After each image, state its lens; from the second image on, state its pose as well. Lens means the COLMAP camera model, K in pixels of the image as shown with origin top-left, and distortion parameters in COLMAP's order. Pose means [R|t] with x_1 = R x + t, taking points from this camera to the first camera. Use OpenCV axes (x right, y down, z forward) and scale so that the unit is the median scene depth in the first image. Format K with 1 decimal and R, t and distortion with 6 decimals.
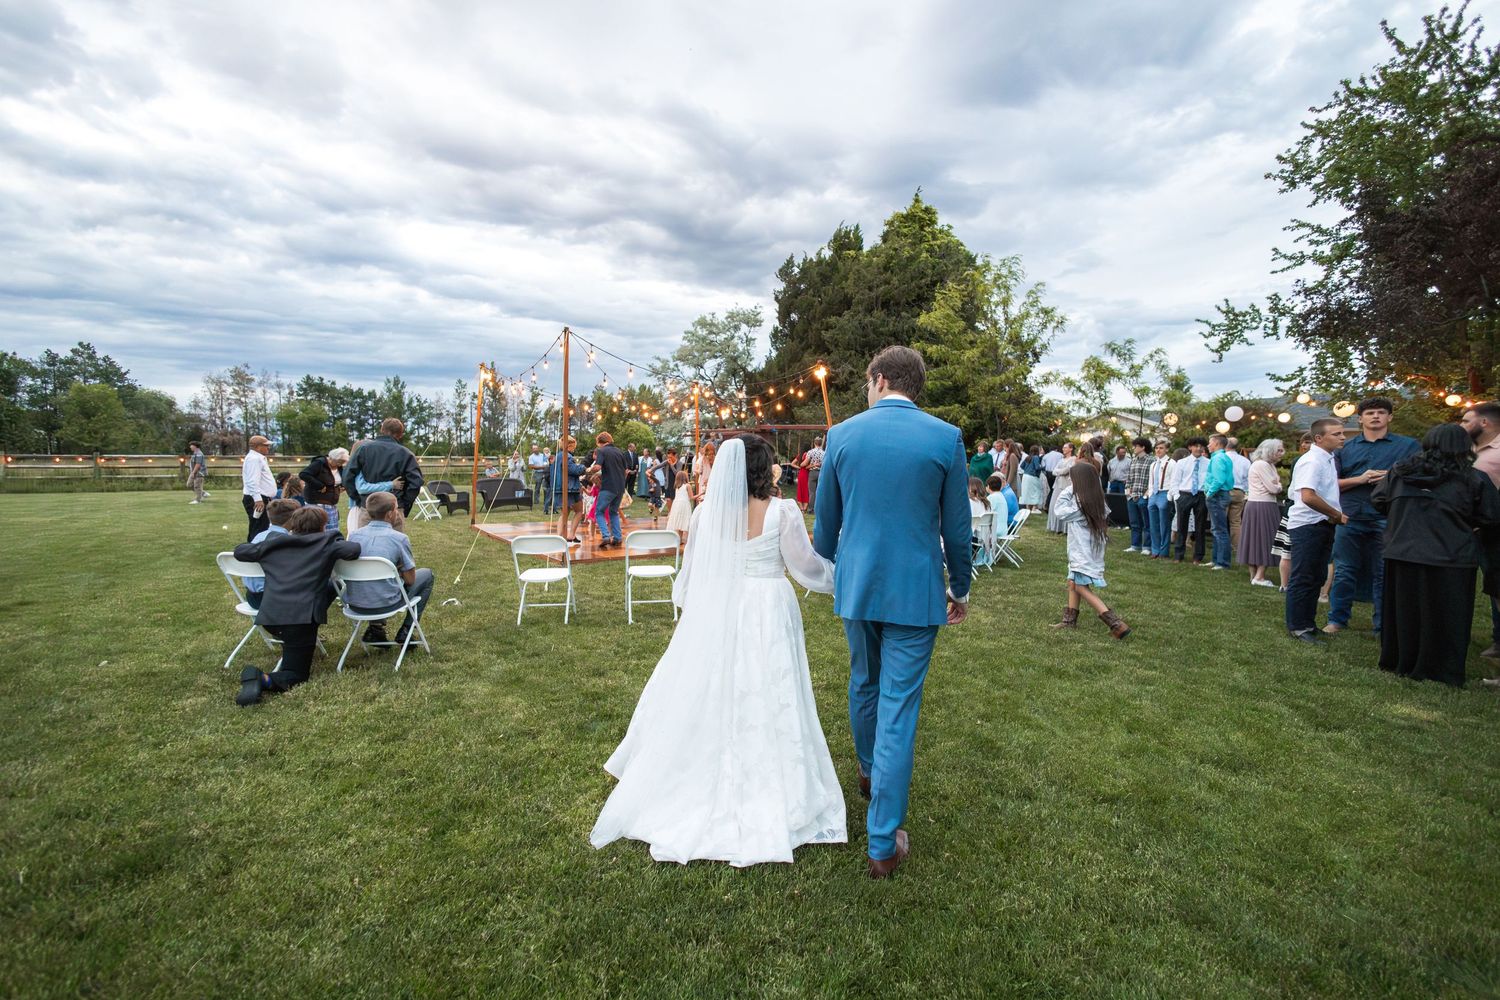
lens RADIAL K [[709.5, 0, 750.0], [0, 709.5, 500.0], [0, 0, 1]] dist [0.000170, 0.000114]
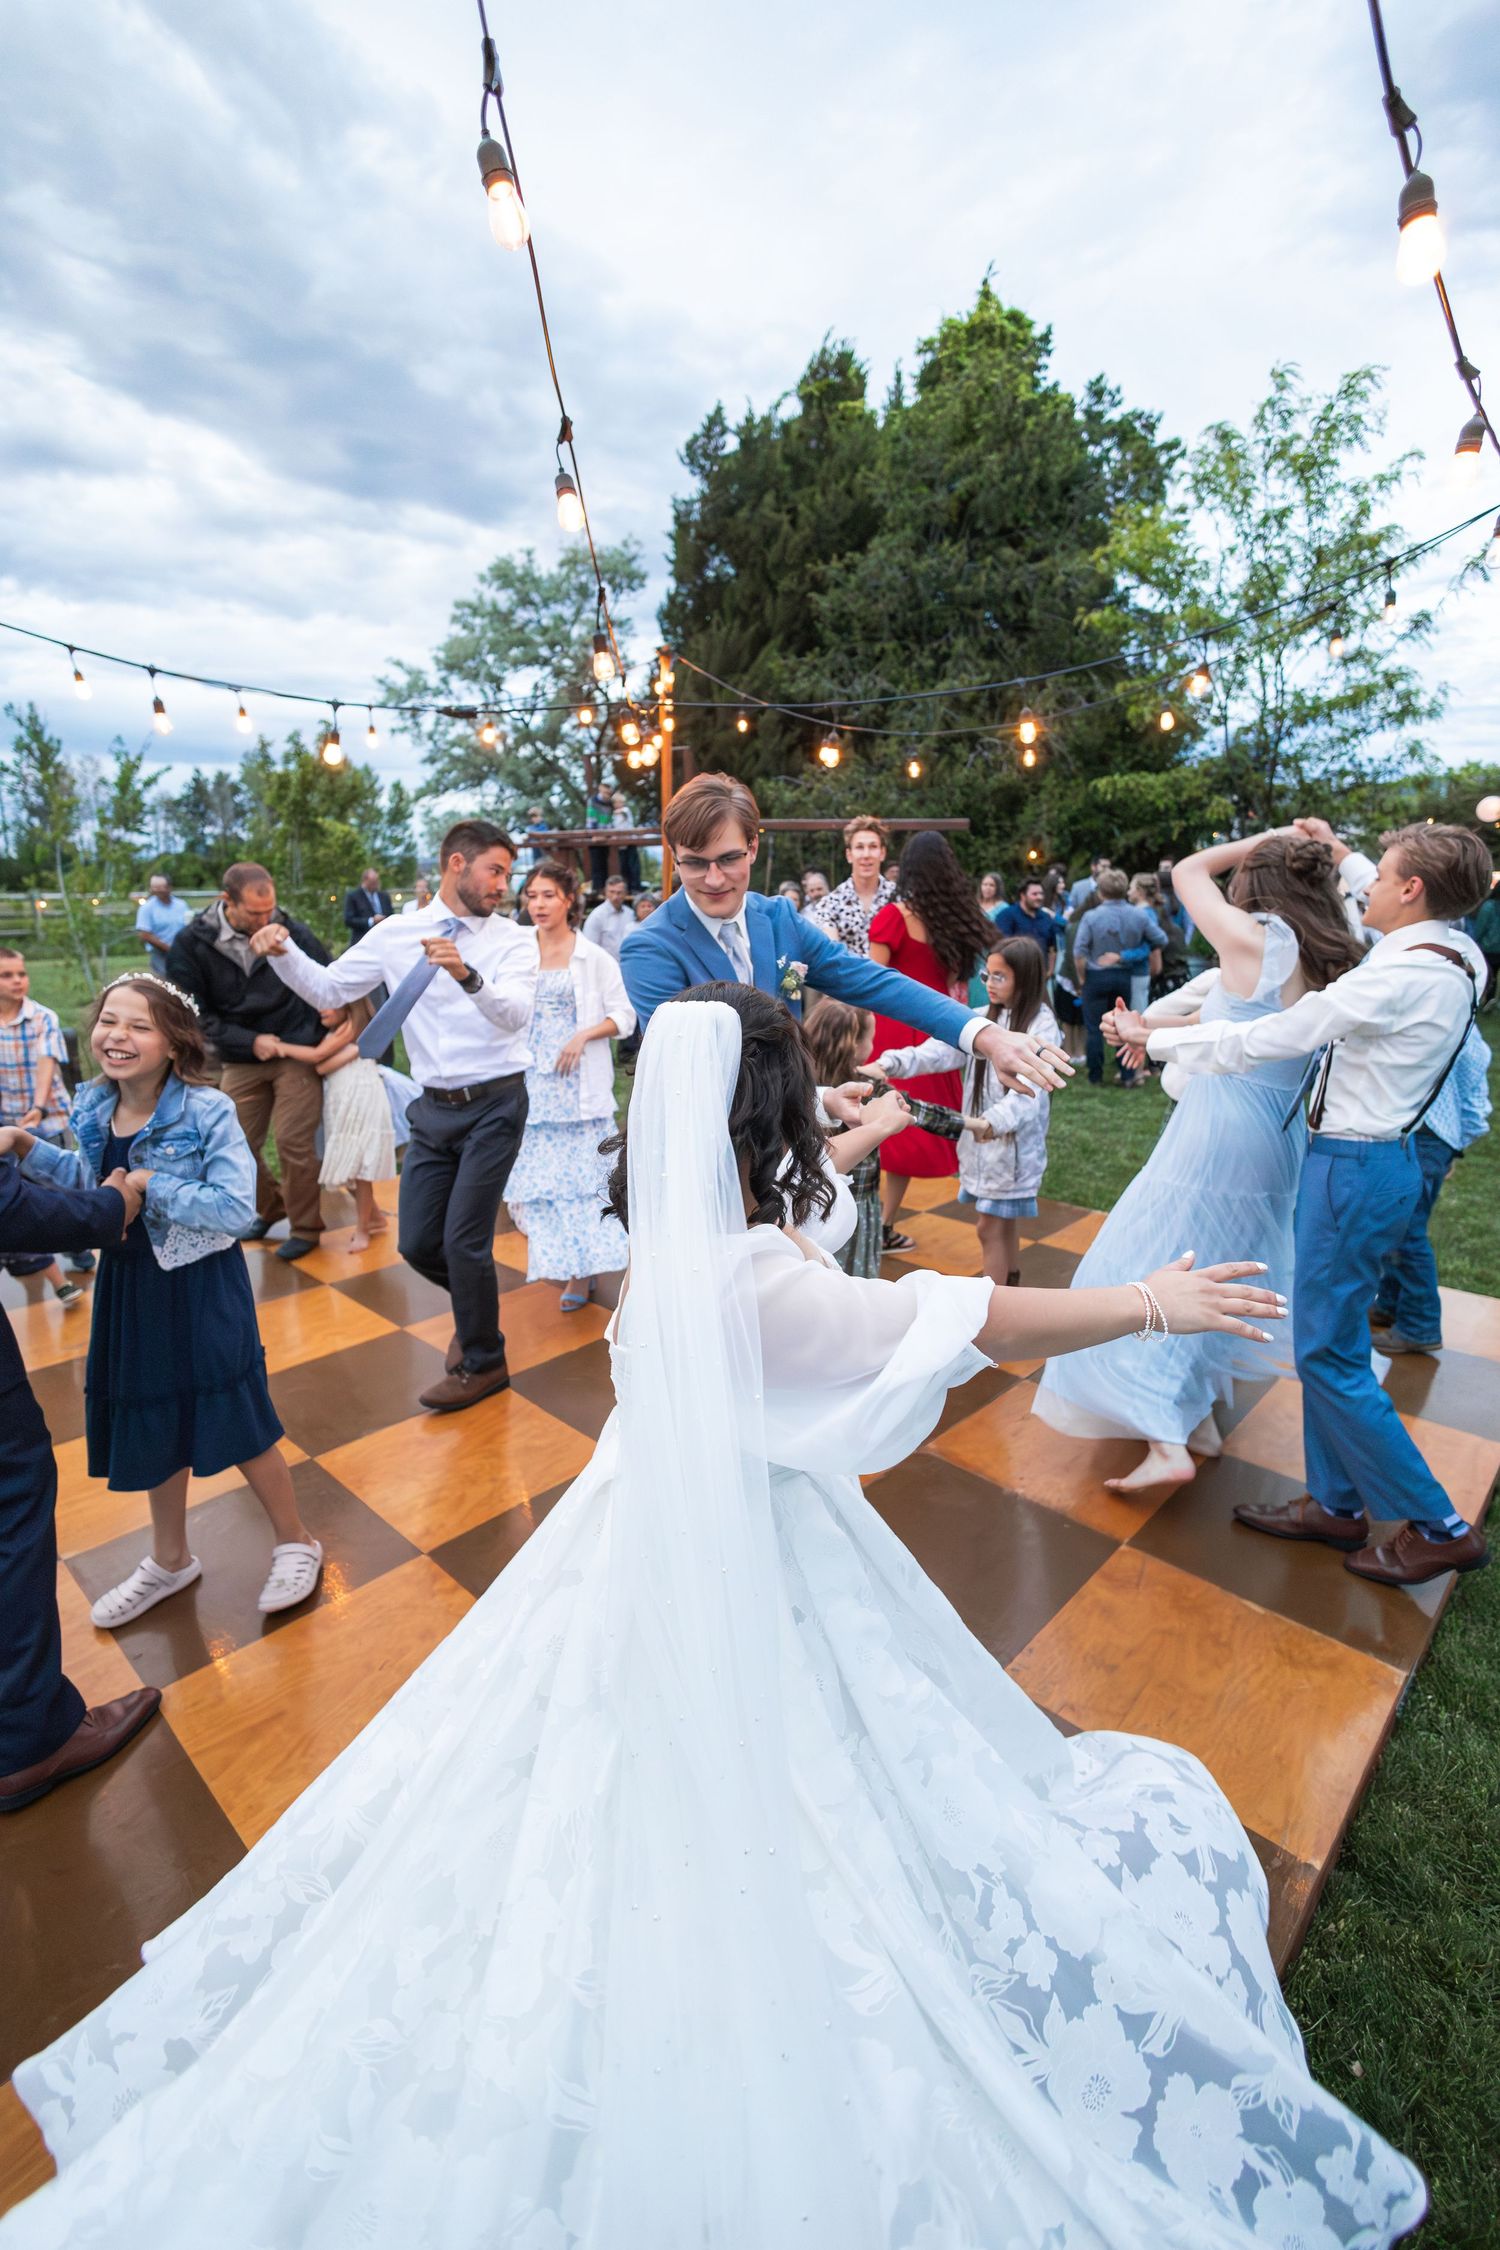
lens RADIAL K [[1009.7, 0, 699.2], [0, 1009.7, 1119.5], [0, 0, 1]] dist [0.000318, -0.000038]
pose [[0.980866, -0.053399, 0.187217, -0.083053], [0.019316, 0.983596, 0.179347, -0.034501], [-0.193723, -0.172300, 0.965808, 0.335400]]
